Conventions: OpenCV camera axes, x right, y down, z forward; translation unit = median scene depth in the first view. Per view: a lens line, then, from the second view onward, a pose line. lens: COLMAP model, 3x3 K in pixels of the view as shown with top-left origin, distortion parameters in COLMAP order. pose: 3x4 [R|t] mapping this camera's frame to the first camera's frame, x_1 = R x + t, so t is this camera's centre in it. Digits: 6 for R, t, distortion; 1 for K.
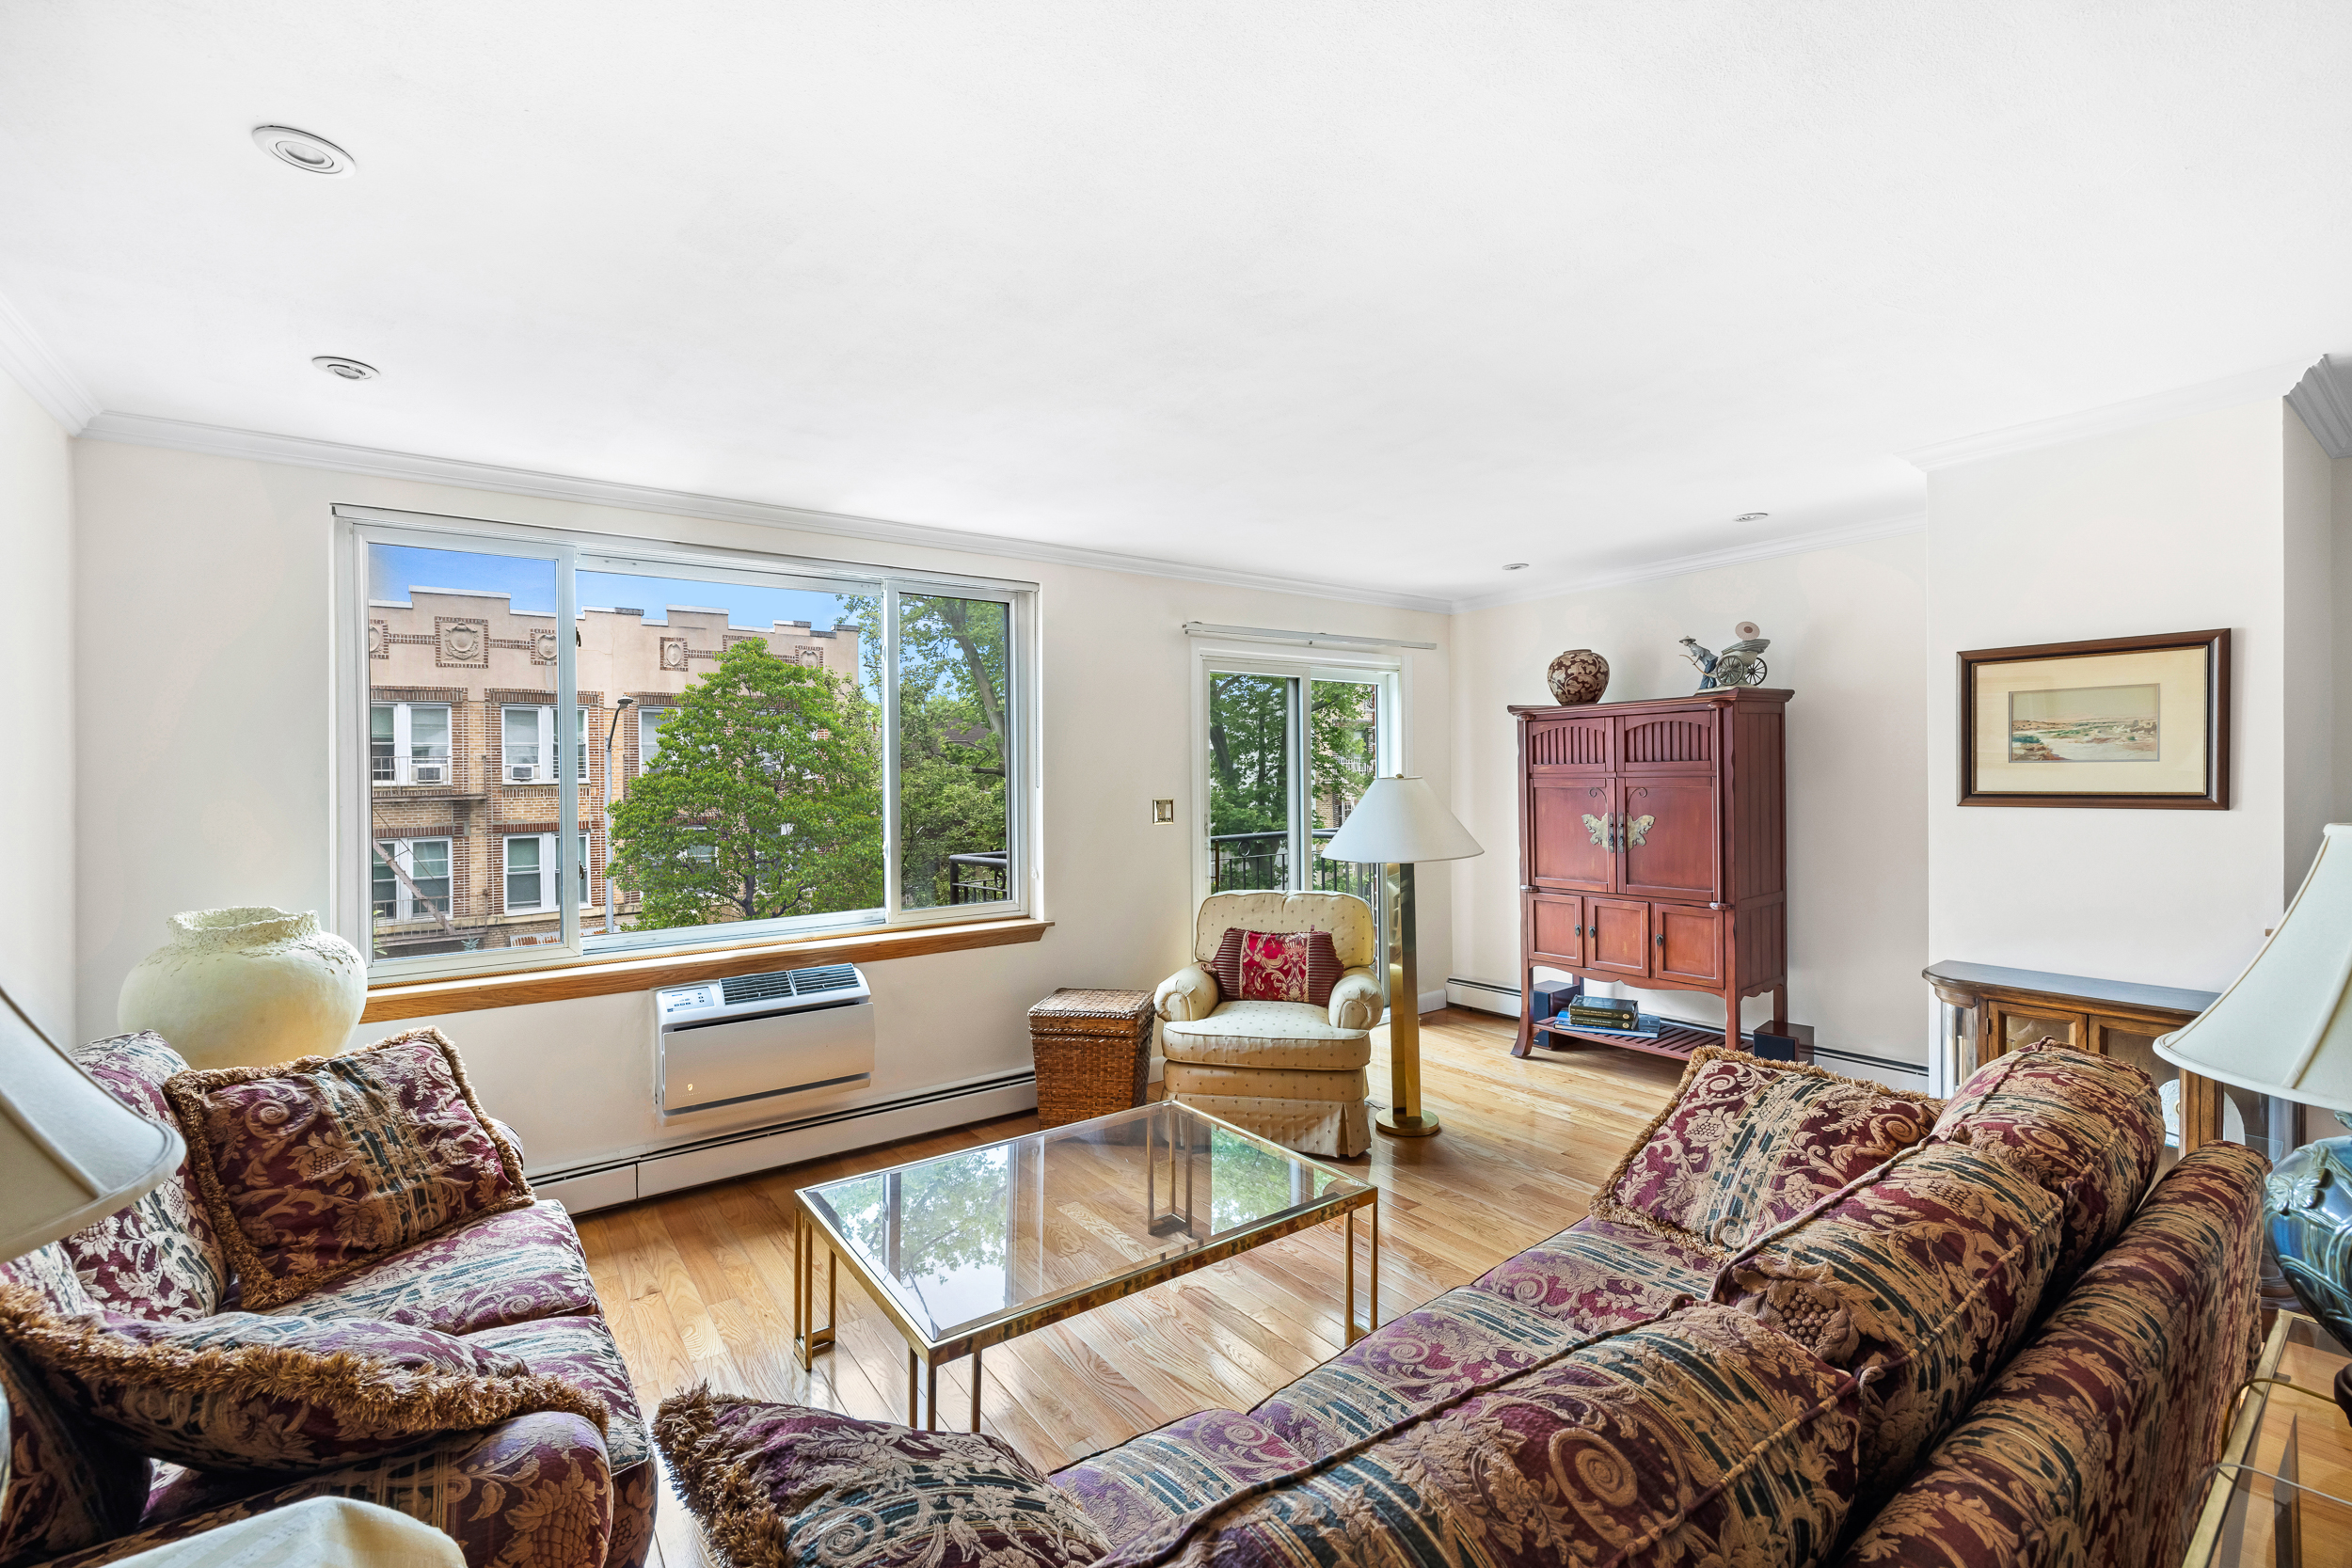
lens RADIAL K [[986.7, 0, 1165.6], [0, 986.7, 792.8], [0, 0, 1]] dist [-0.001410, -0.000092]
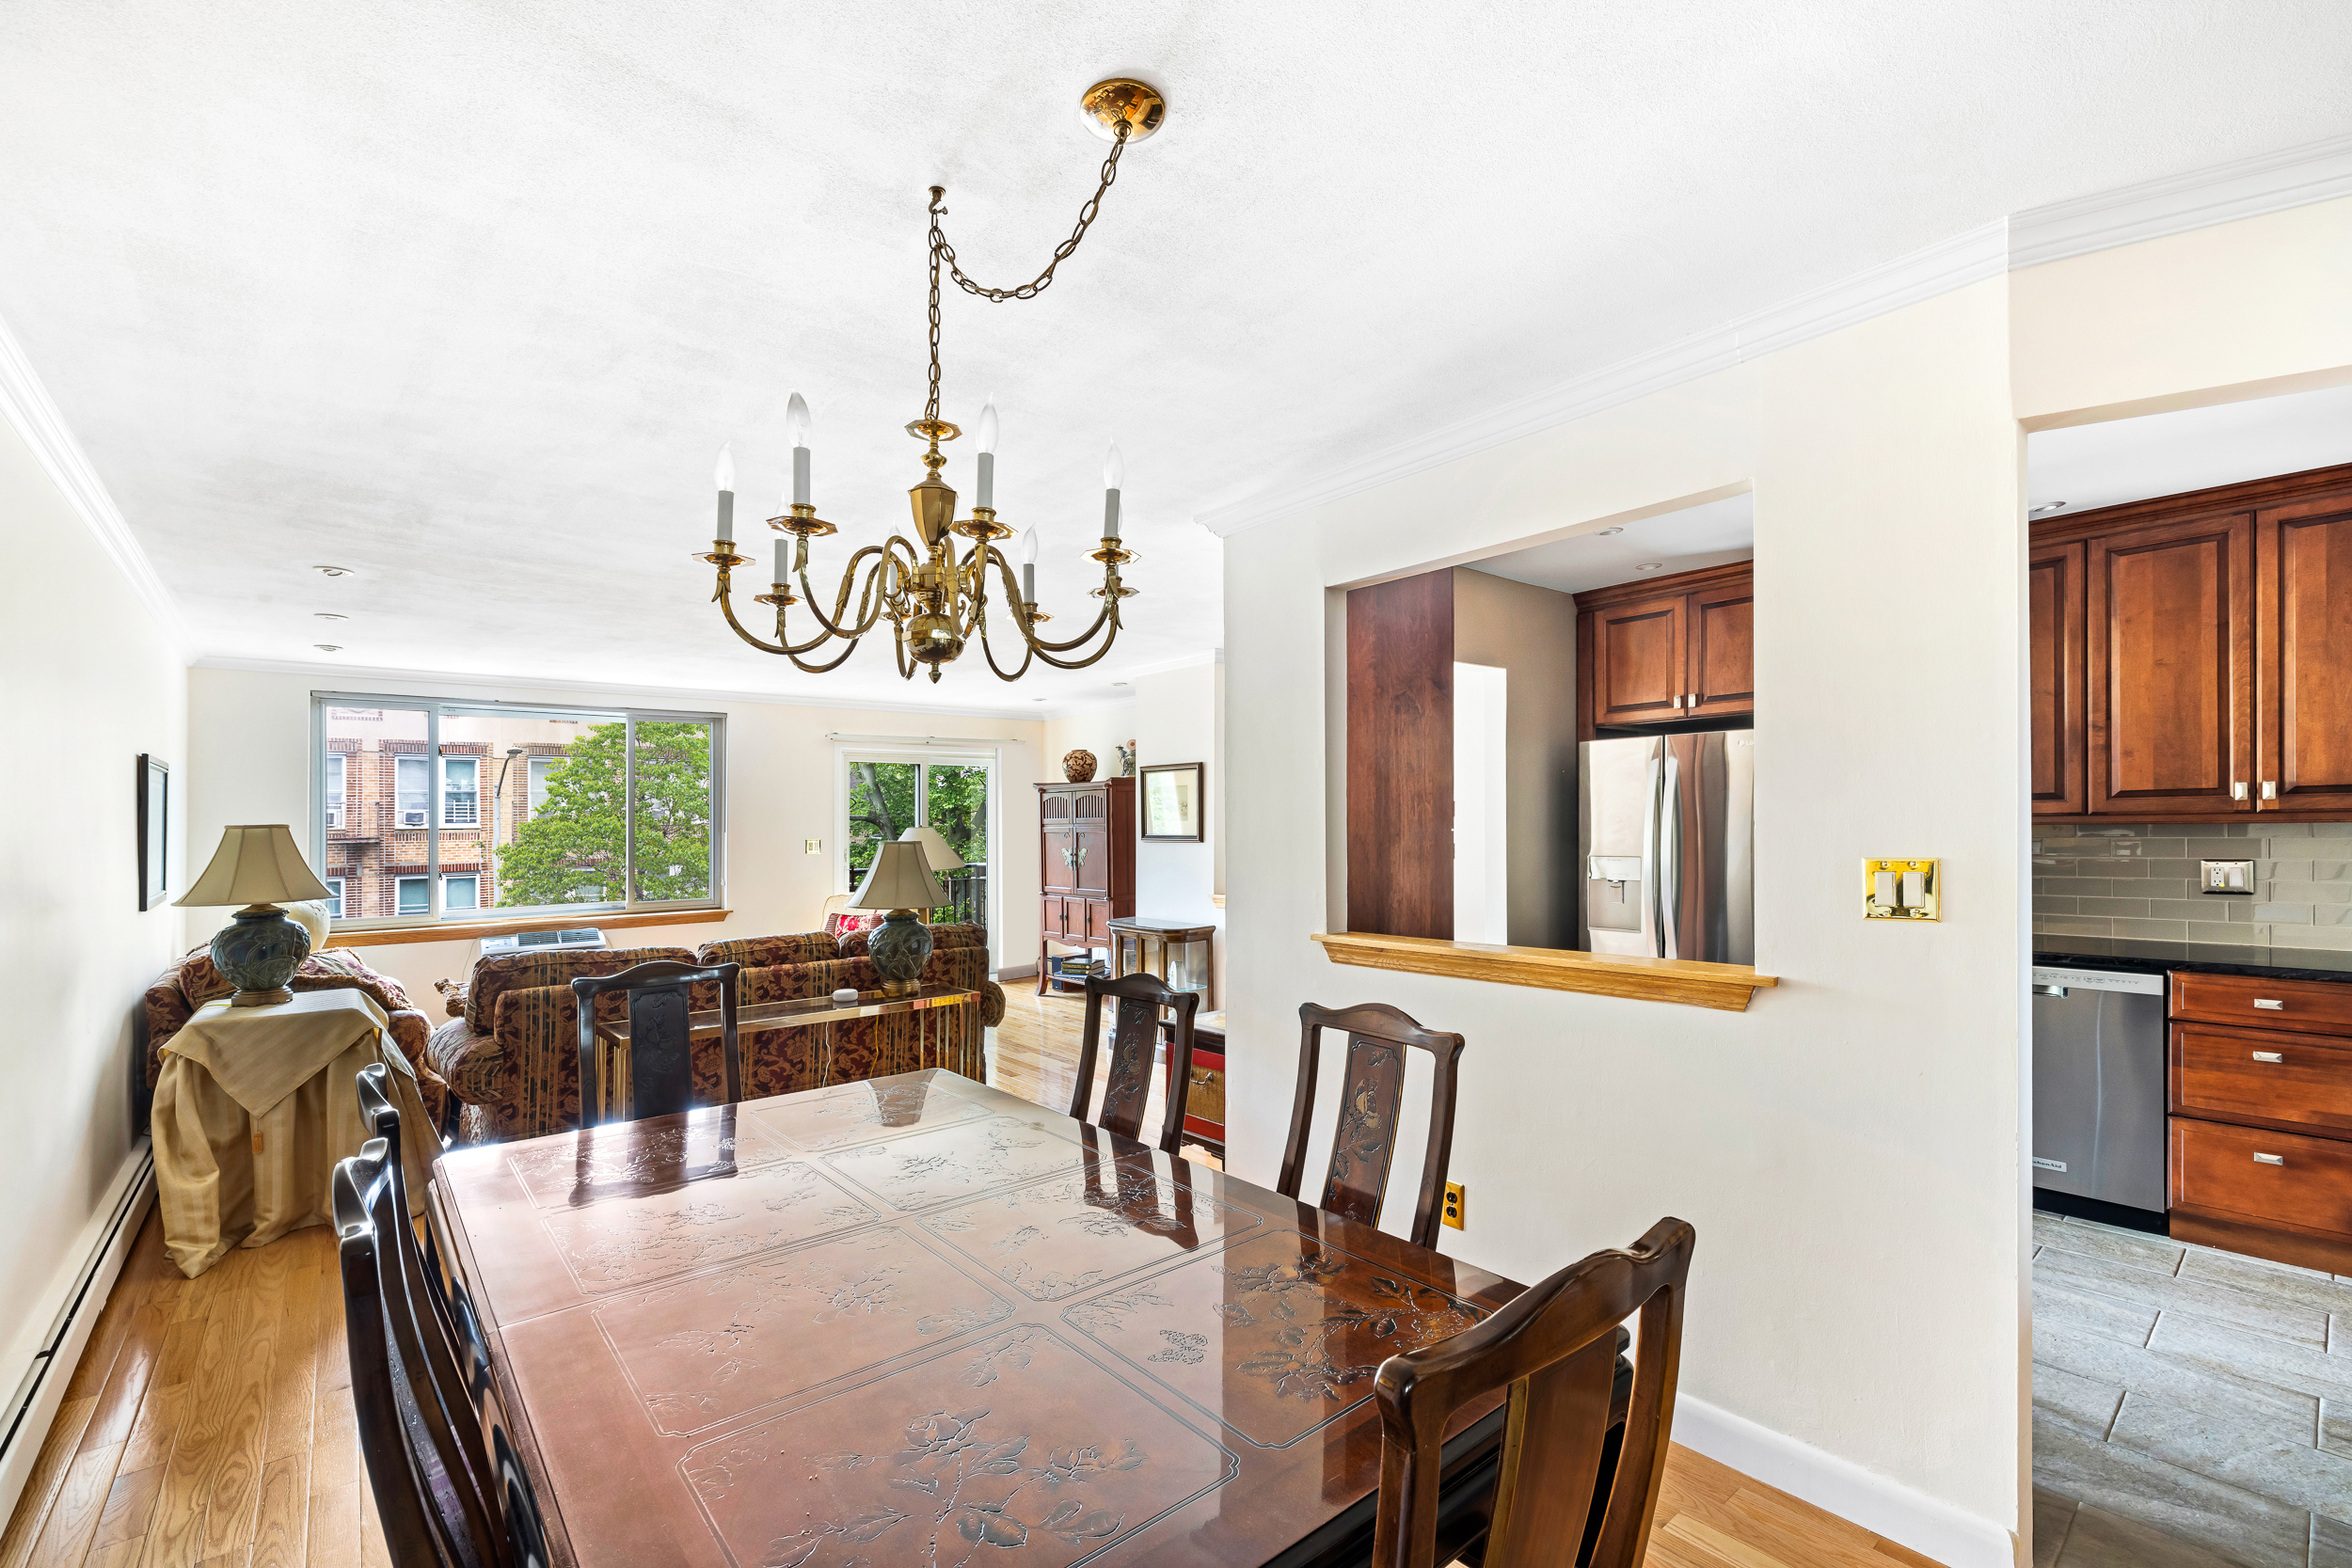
lens RADIAL K [[1005.5, 0, 1182.2], [0, 1005.5, 836.7], [0, 0, 1]] dist [0.001625, 0.000052]
pose [[0.997444, 0.002333, 0.071409, 0.144614], [-0.002172, 0.999995, -0.002341, 0.001754], [-0.071414, 0.002180, 0.997444, -0.214324]]
